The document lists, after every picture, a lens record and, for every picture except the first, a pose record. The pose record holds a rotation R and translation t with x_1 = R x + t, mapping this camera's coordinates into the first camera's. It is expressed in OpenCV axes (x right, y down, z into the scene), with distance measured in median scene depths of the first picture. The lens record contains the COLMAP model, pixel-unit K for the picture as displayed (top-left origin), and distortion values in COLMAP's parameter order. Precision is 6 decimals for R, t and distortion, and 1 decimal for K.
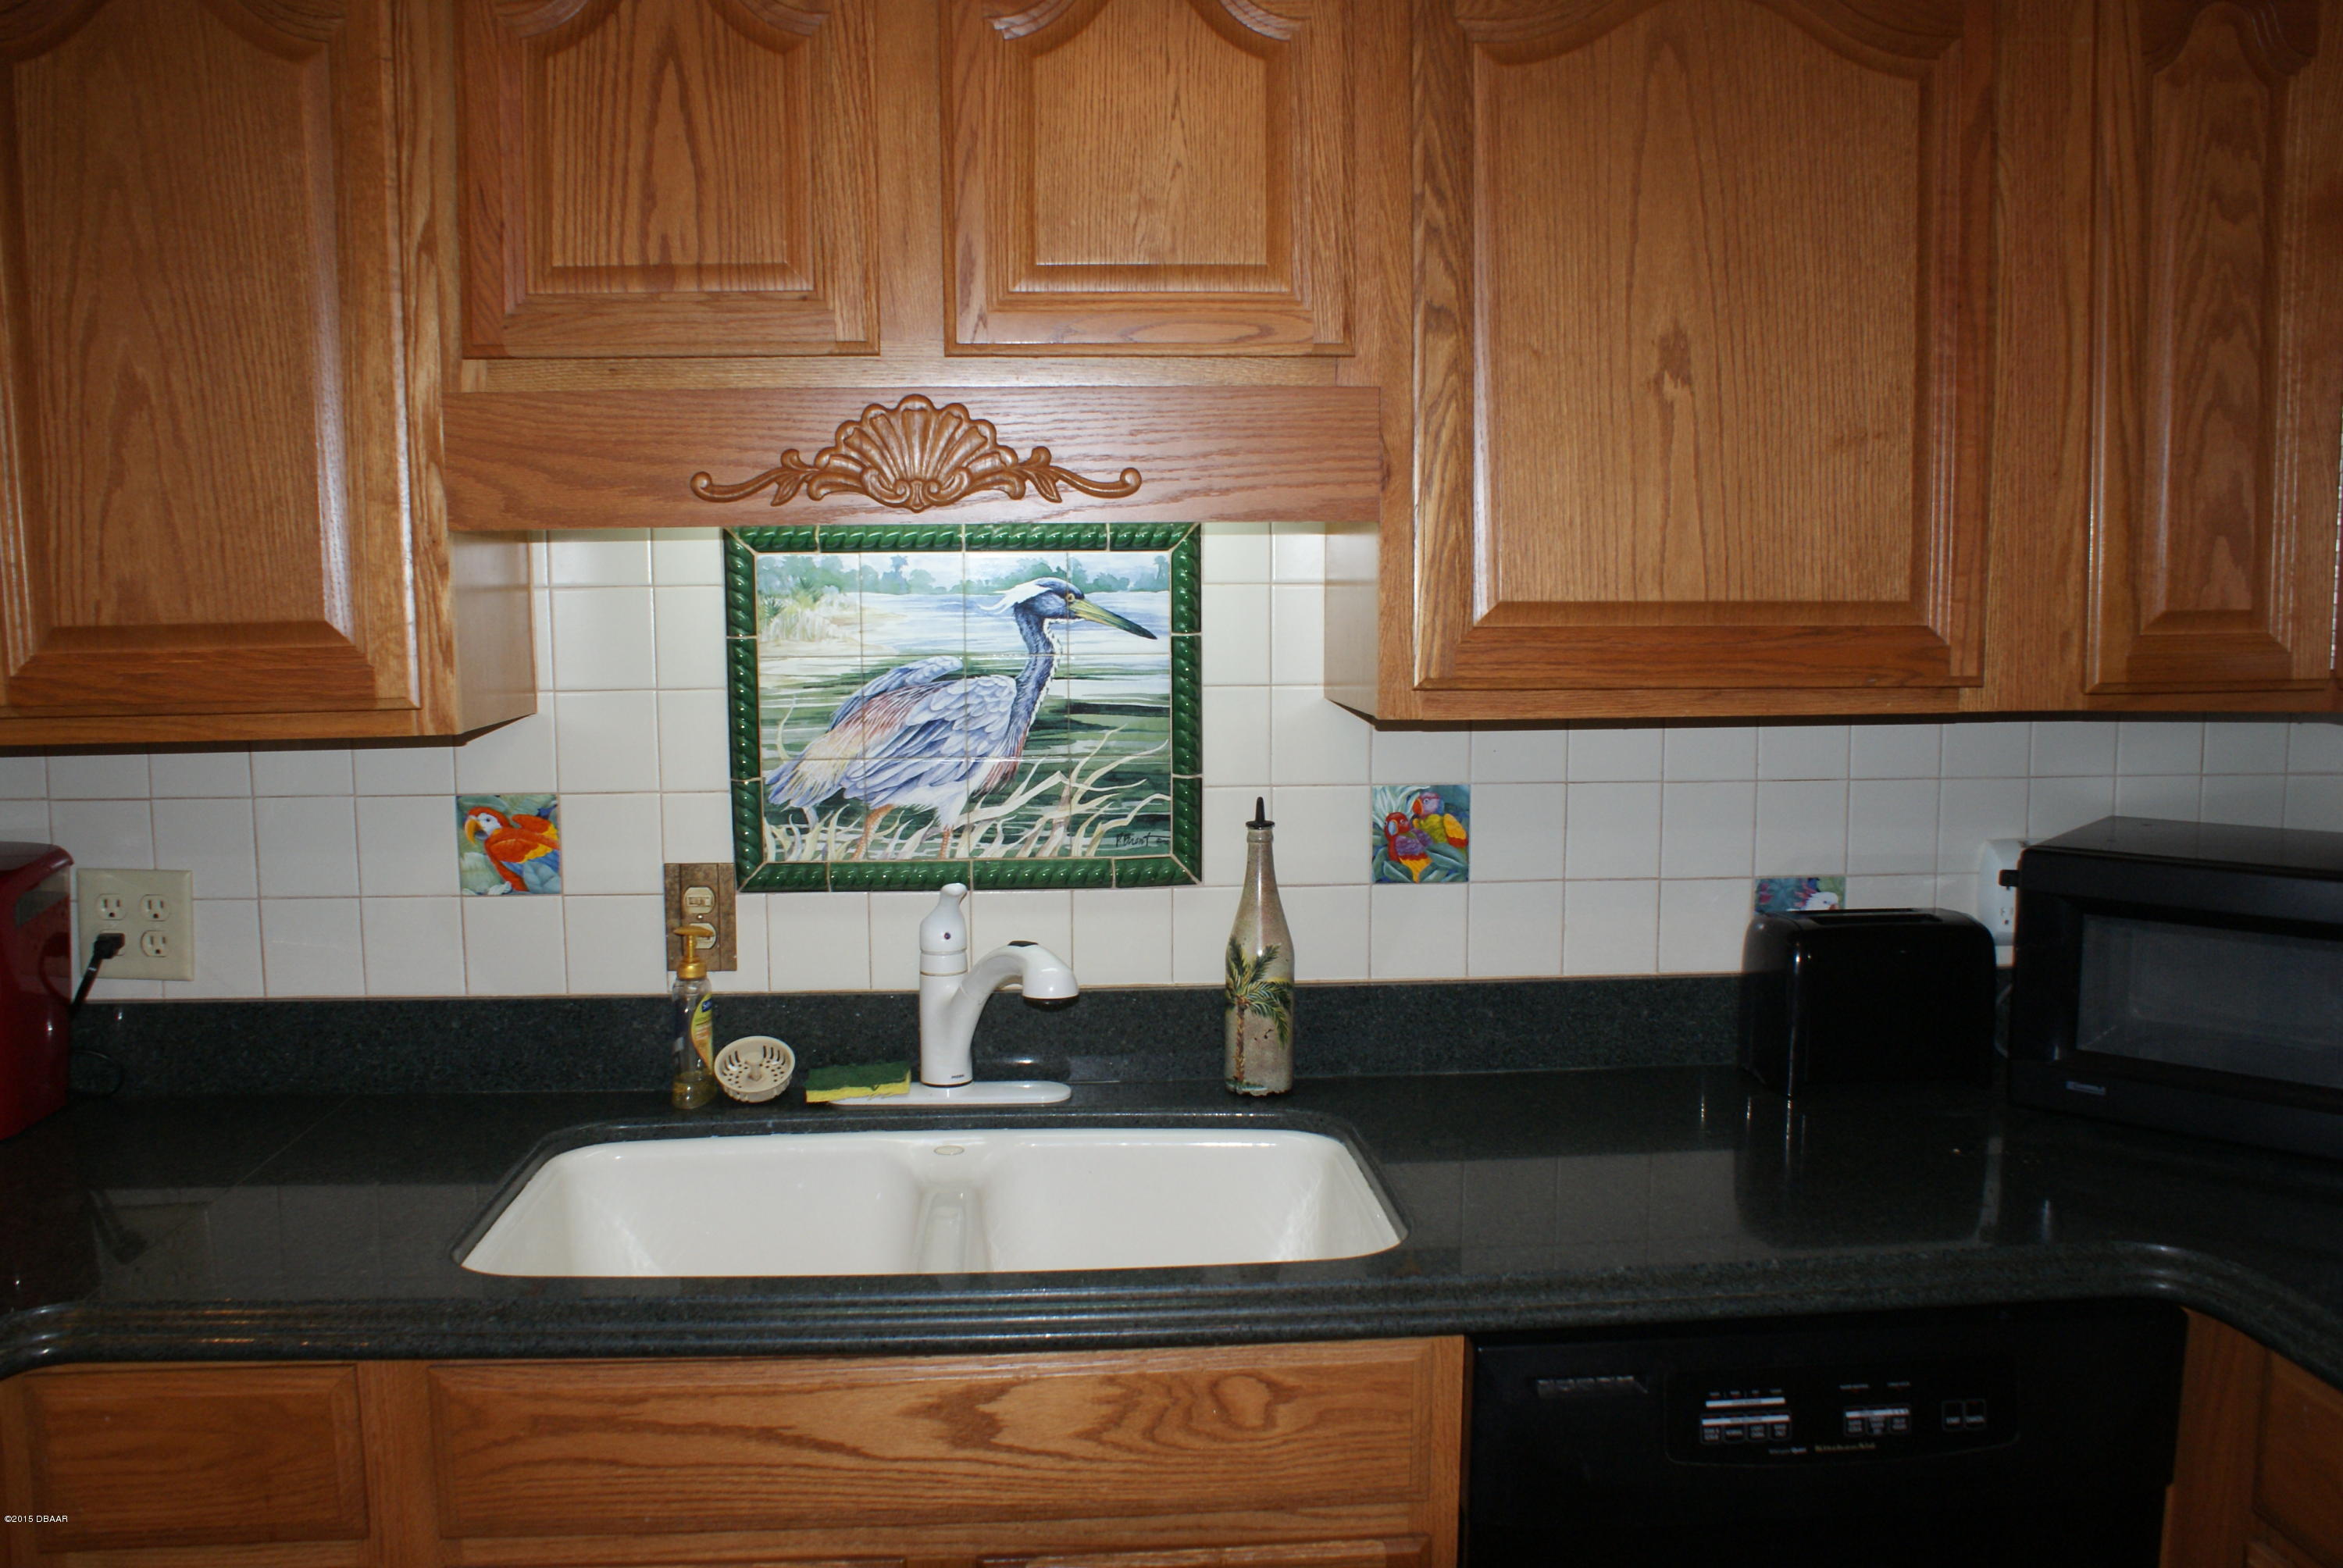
lens RADIAL K [[1870.4, 0, 1170.3], [0, 1870.4, 778.1], [0, 0, 1]] dist [-0.134300, 0.104300]
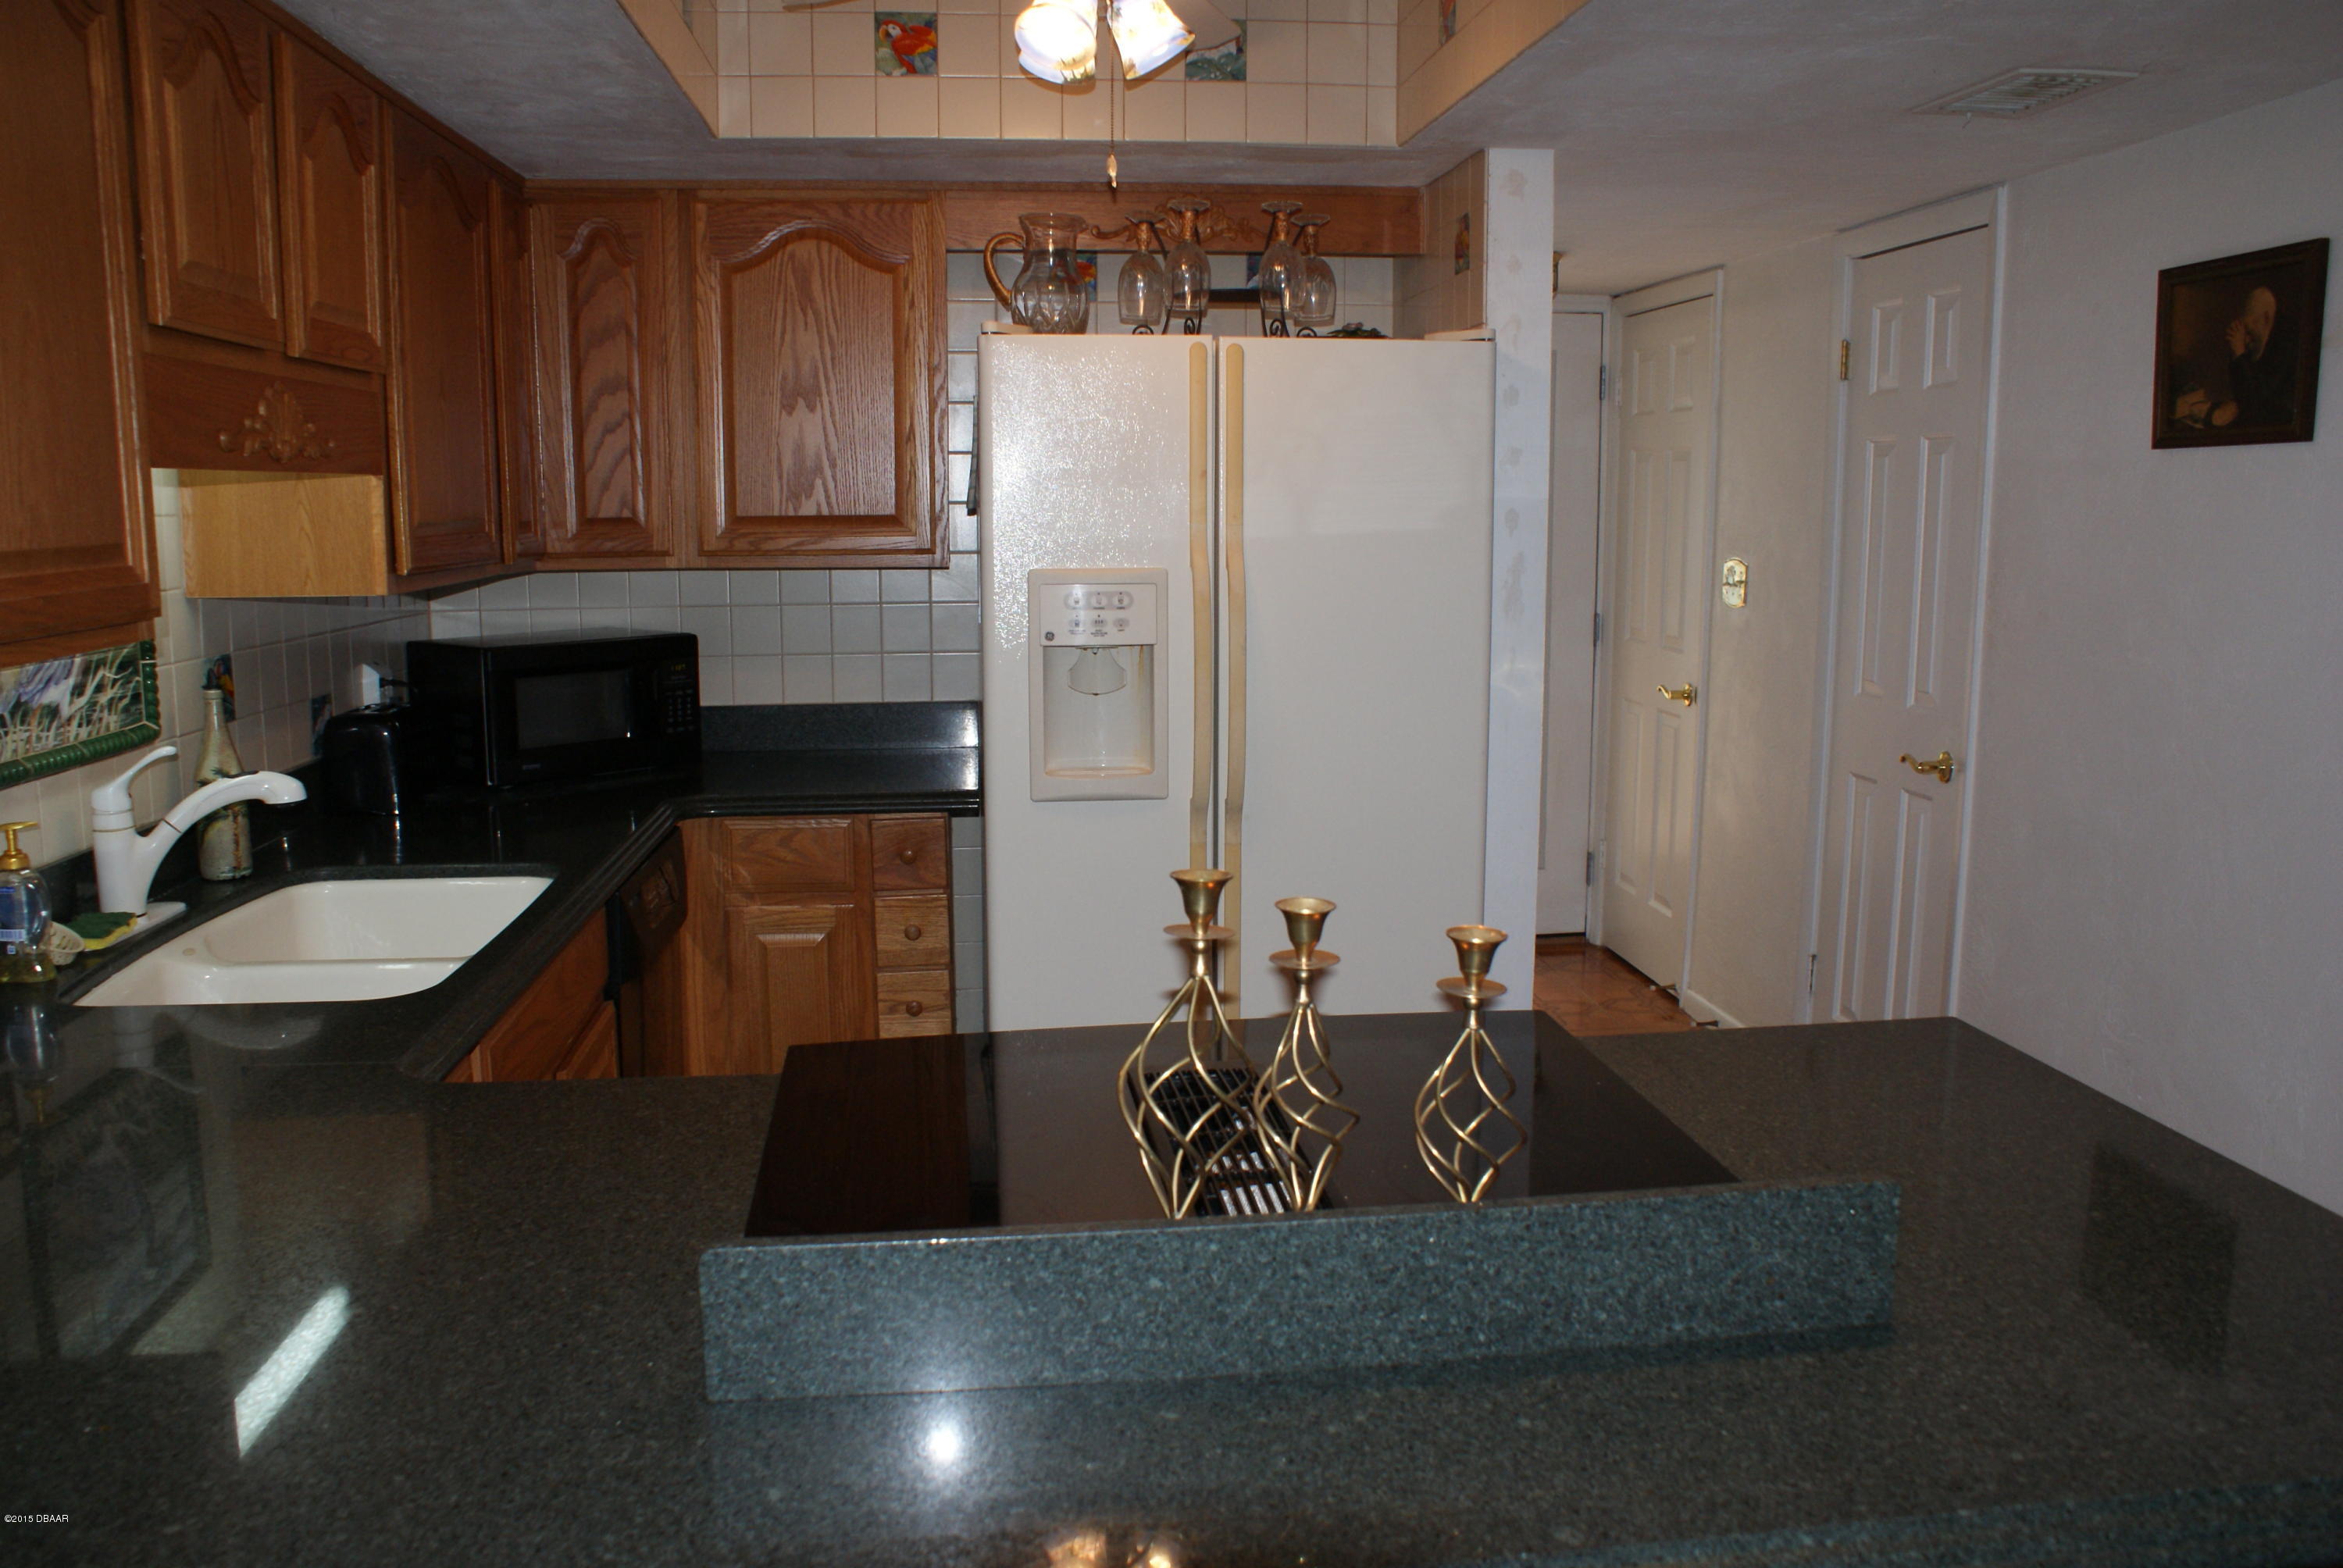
lens RADIAL K [[1870.4, 0, 1185.2], [0, 1870.4, 778.5], [0, 0, 1]] dist [-0.134300, 0.104300]
pose [[-0.045777, -0.144541, 0.988439, -1.322865], [0.129464, 0.980273, 0.149343, -0.015761], [-0.990527, 0.134804, -0.026161, 0.314407]]
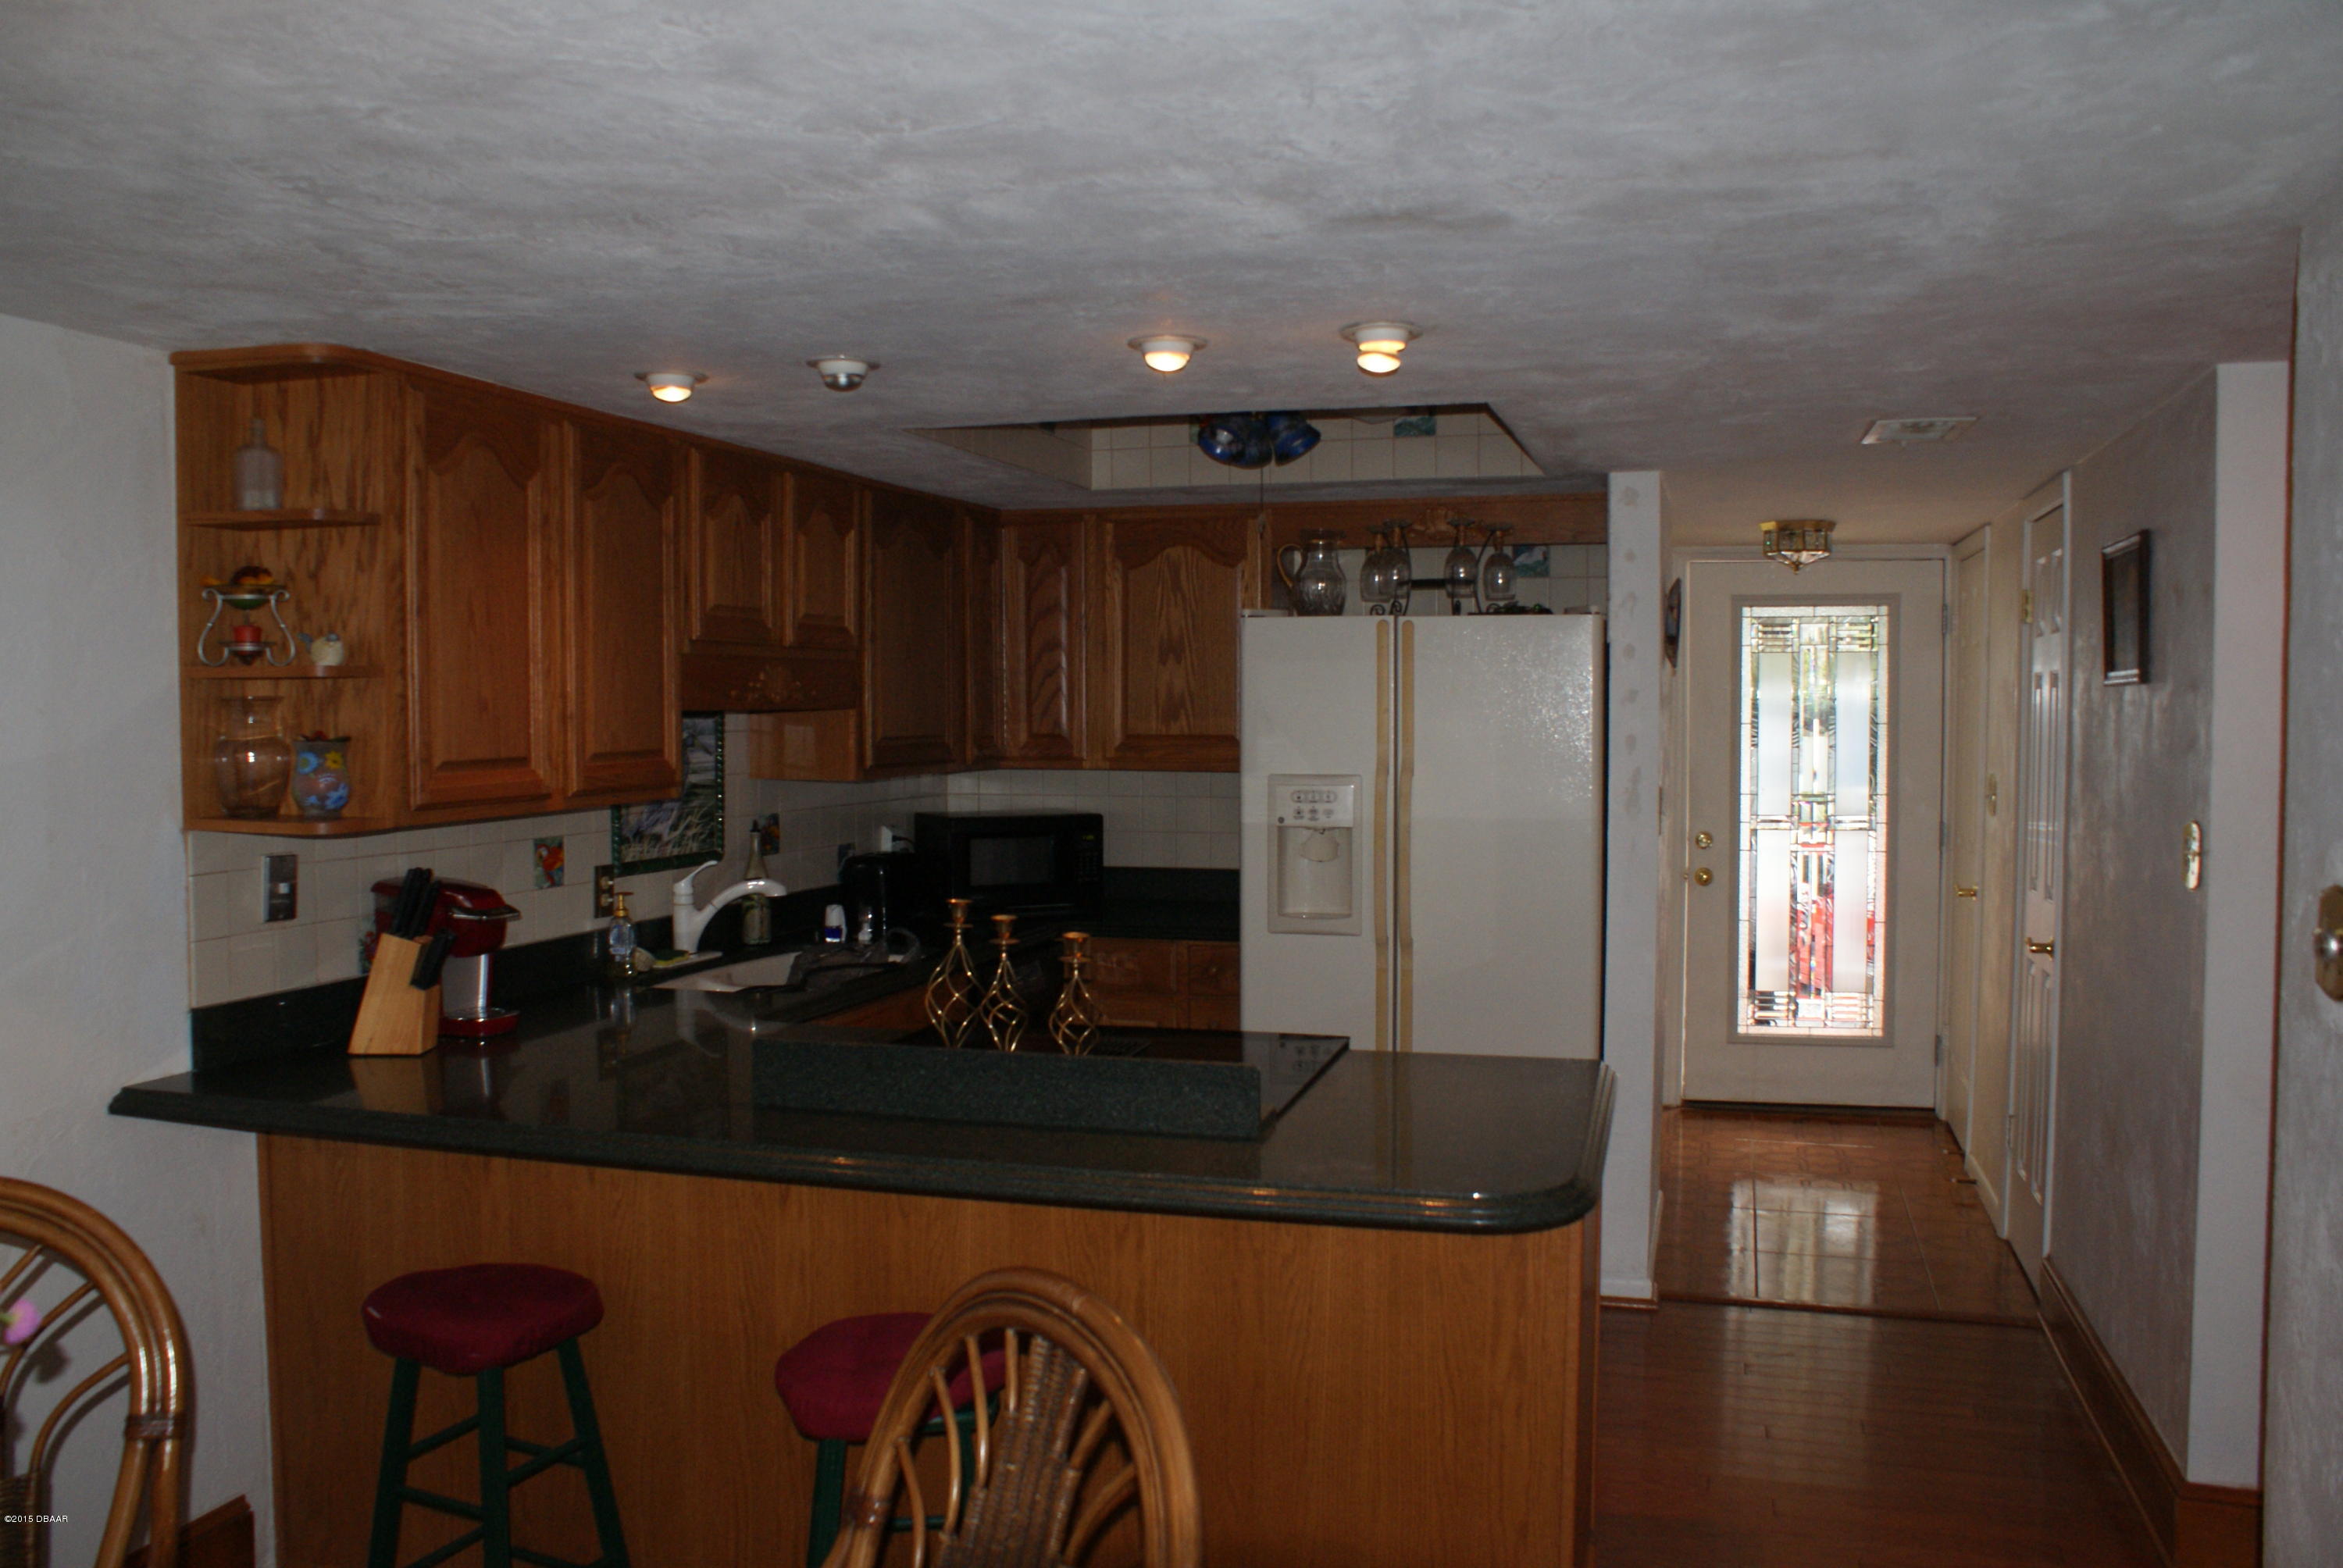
lens RADIAL K [[1870.4, 0, 1156.2], [0, 1870.4, 777.0], [0, 0, 1]] dist [-0.134300, 0.104300]
pose [[0.354795, -0.031312, 0.934419, -1.974308], [0.119268, 0.992789, -0.012017, 0.046215], [-0.927305, 0.115710, 0.355972, -0.335670]]
